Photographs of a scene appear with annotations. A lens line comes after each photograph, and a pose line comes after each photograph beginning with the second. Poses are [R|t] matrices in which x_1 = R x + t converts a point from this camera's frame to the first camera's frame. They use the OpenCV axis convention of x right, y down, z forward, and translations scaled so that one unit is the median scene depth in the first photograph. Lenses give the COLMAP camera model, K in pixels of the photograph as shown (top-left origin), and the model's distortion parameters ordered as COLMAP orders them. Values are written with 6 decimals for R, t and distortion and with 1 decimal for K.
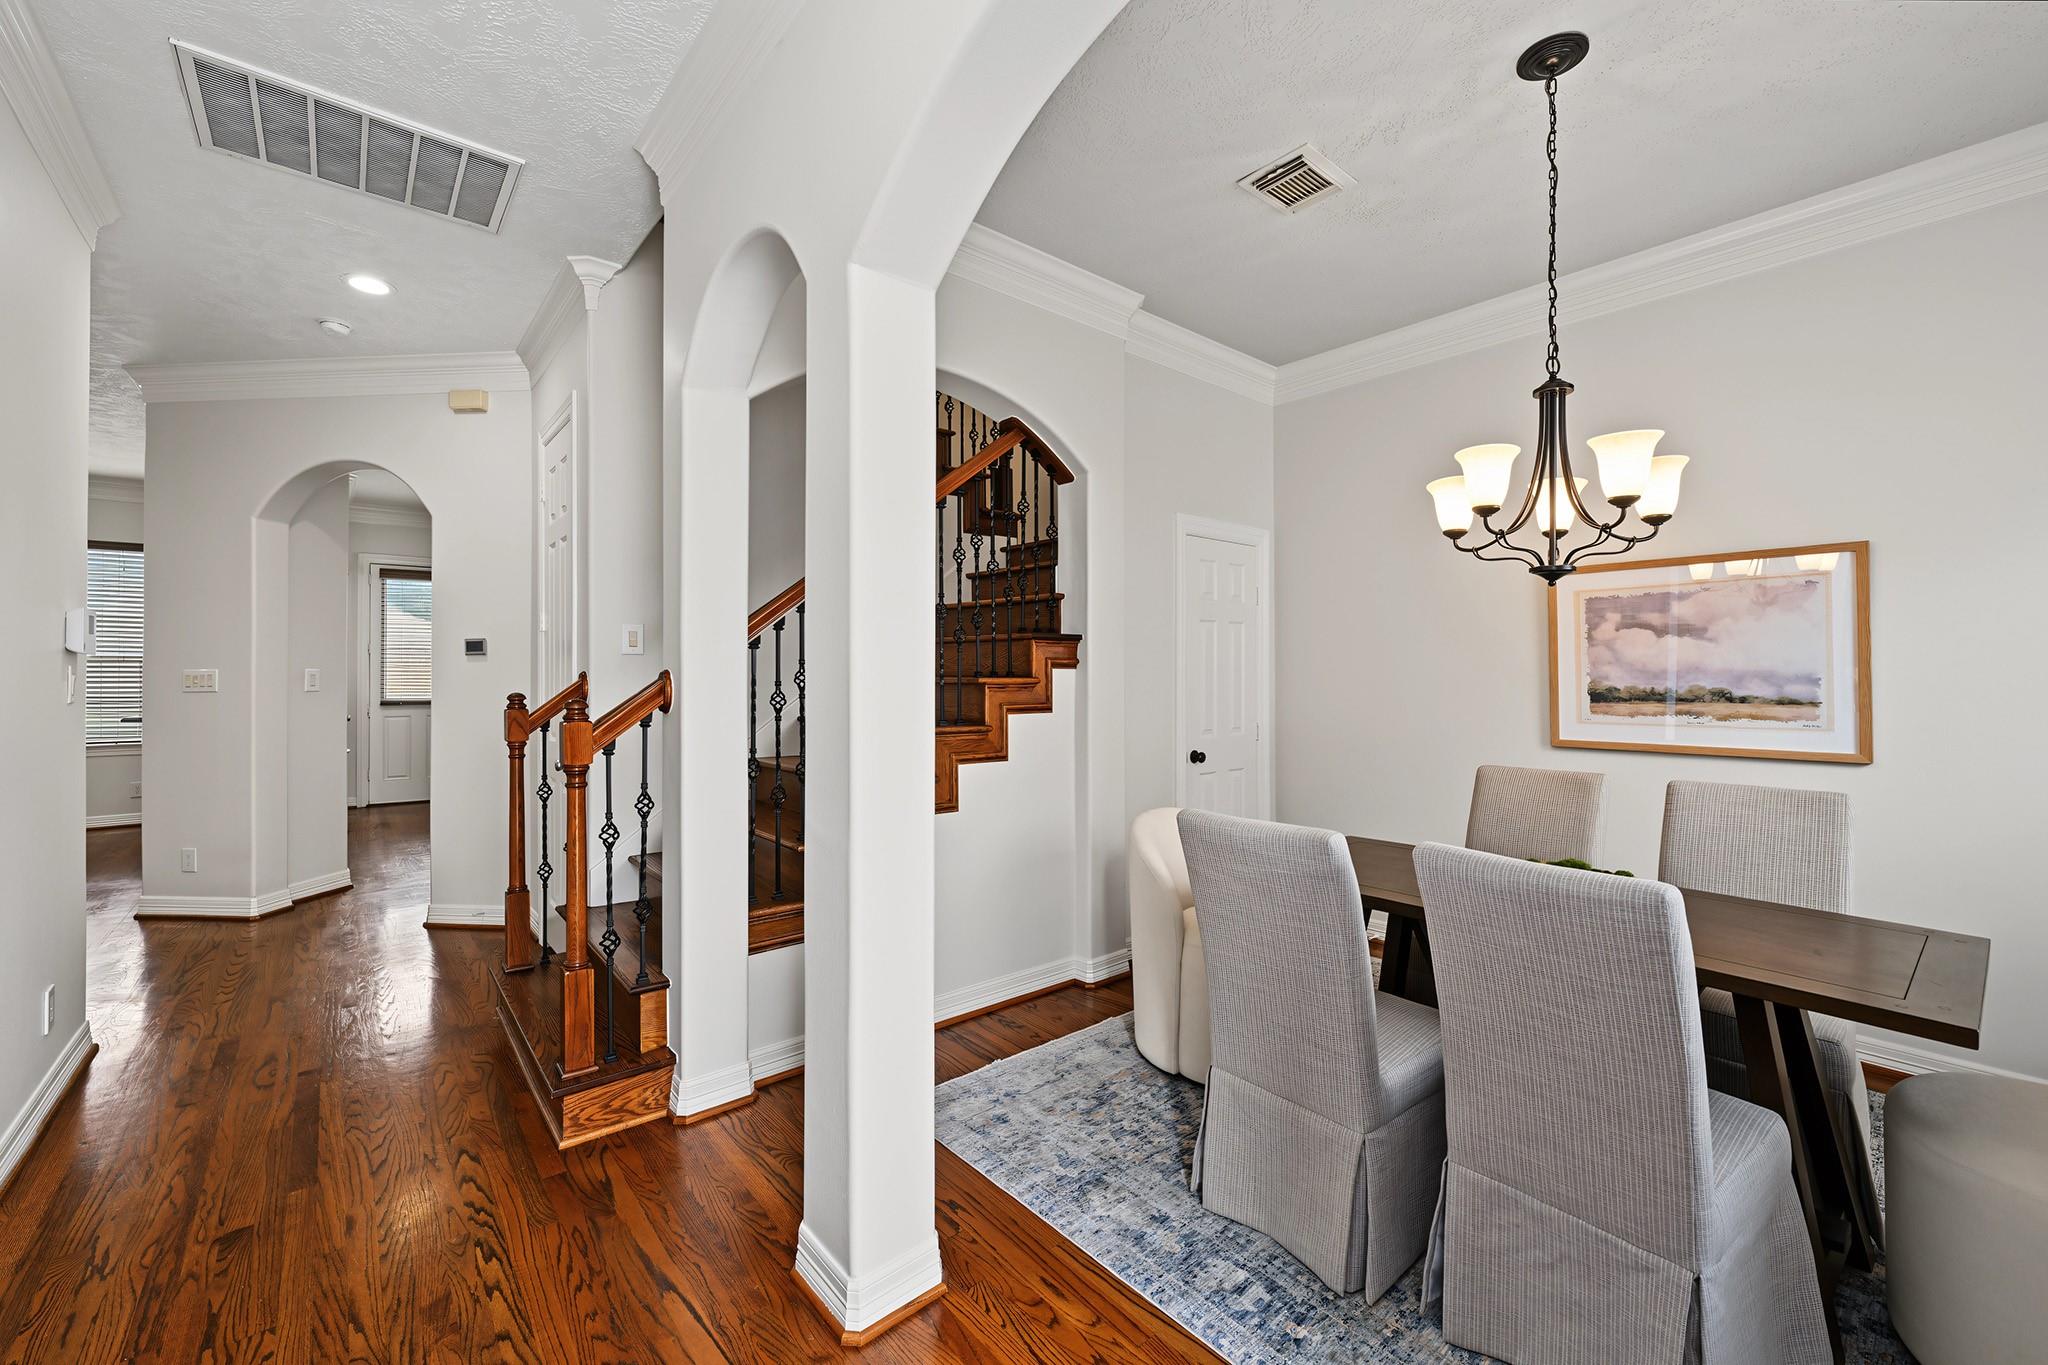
lens RADIAL K [[832.4, 0, 1026.1], [0, 832.4, 676.0], [0, 0, 1]] dist [0.000465, 0.000018]
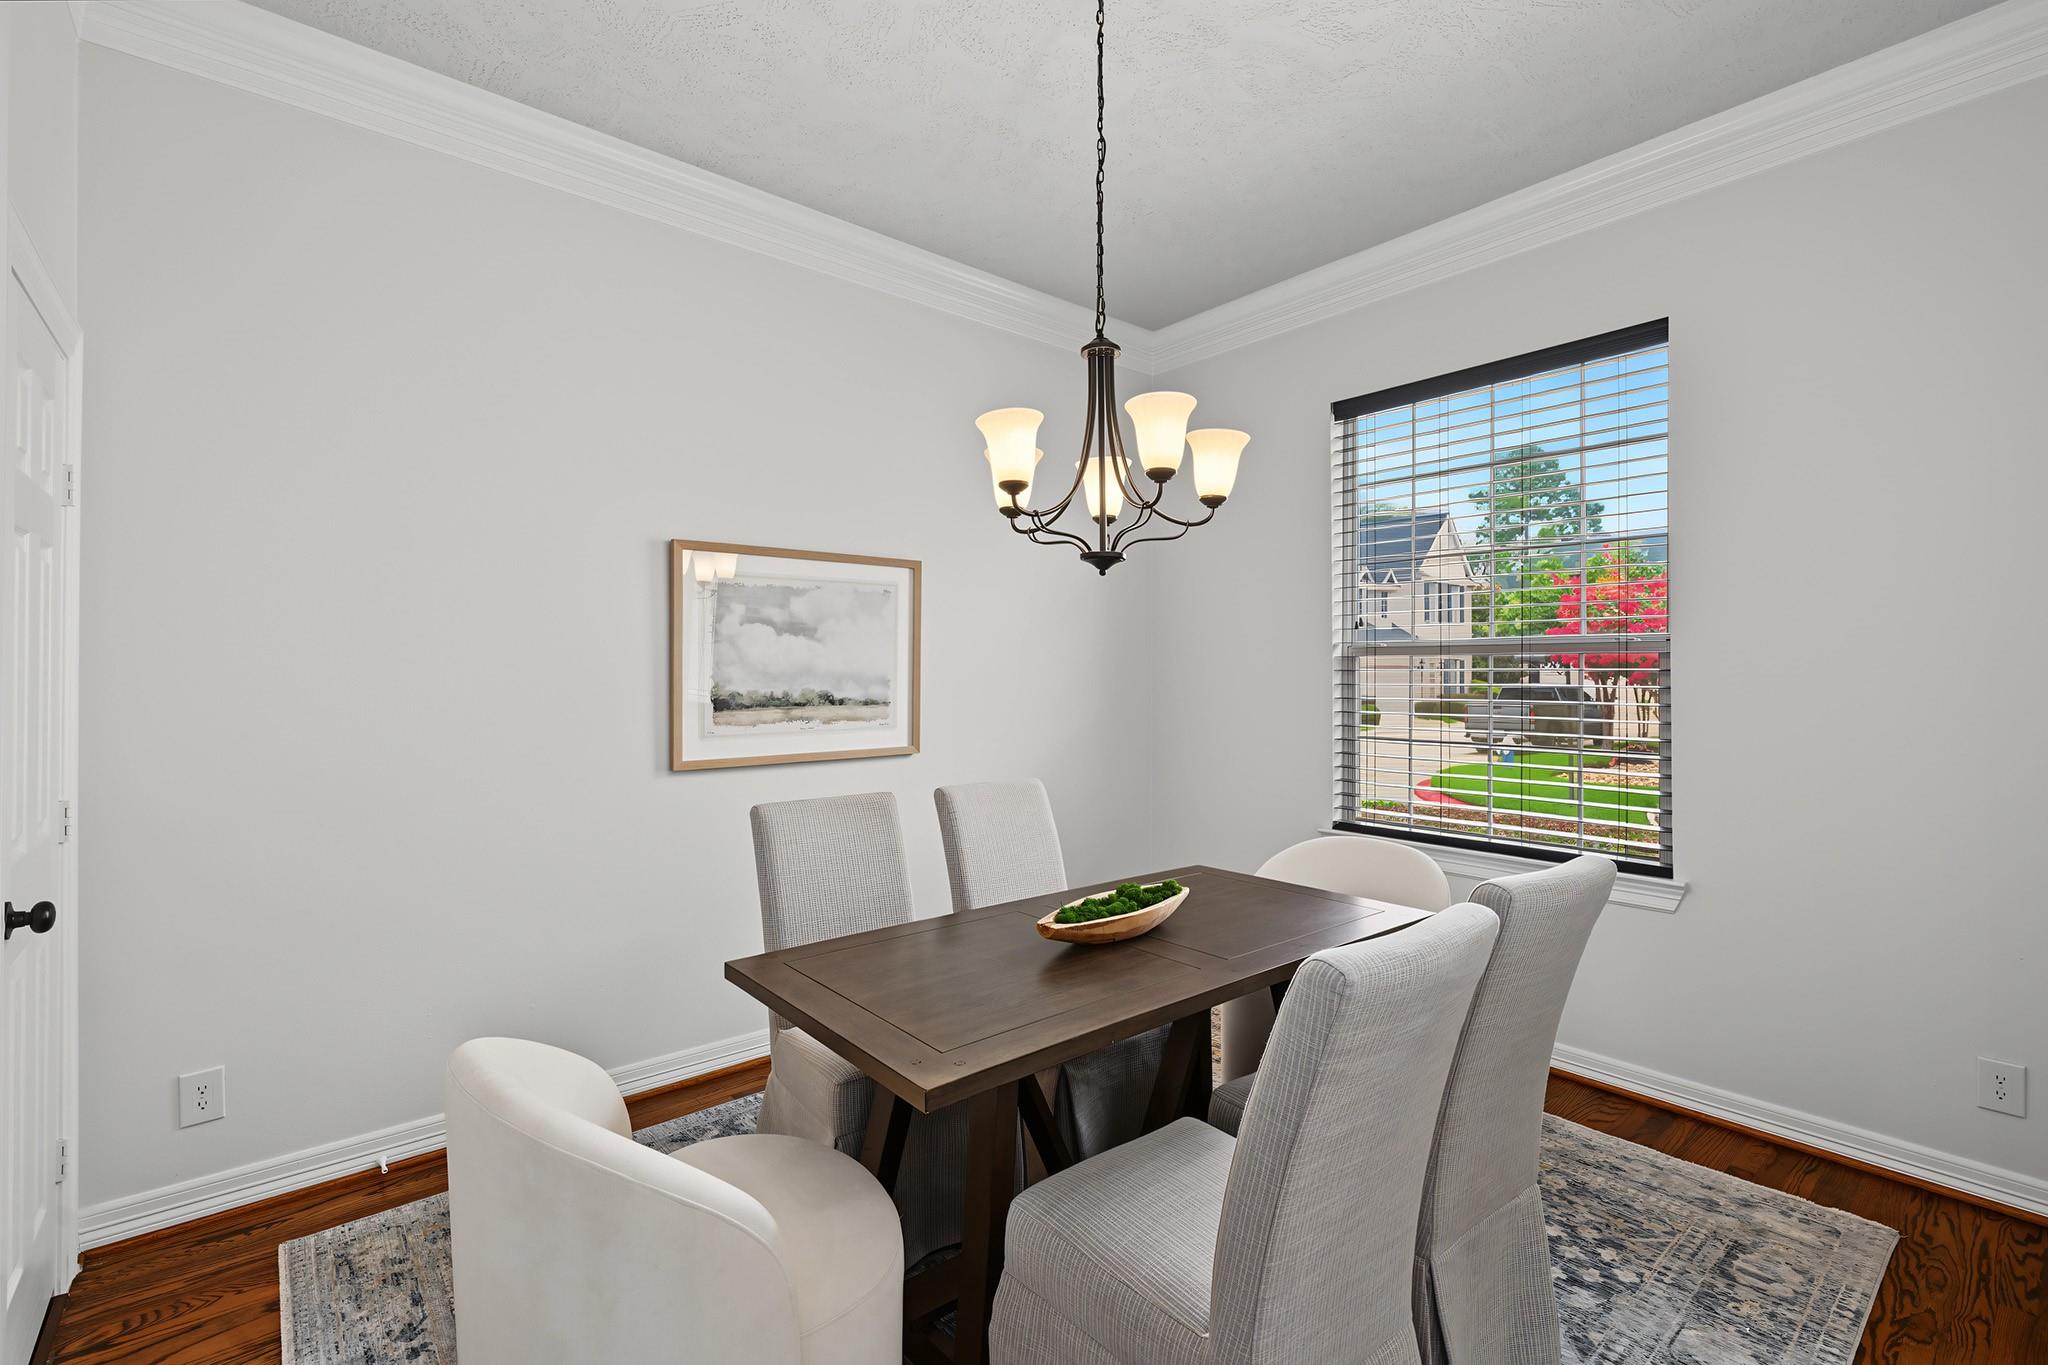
lens RADIAL K [[917.4, 0, 1024.1], [0, 917.4, 672.0], [0, 0, 1]] dist [-0.001302, -0.000296]
pose [[0.003954, 0.000147, 0.999992, -0.236181], [0.003395, 0.999994, -0.000160, -0.006438], [-0.999986, 0.003396, 0.003953, 0.765587]]
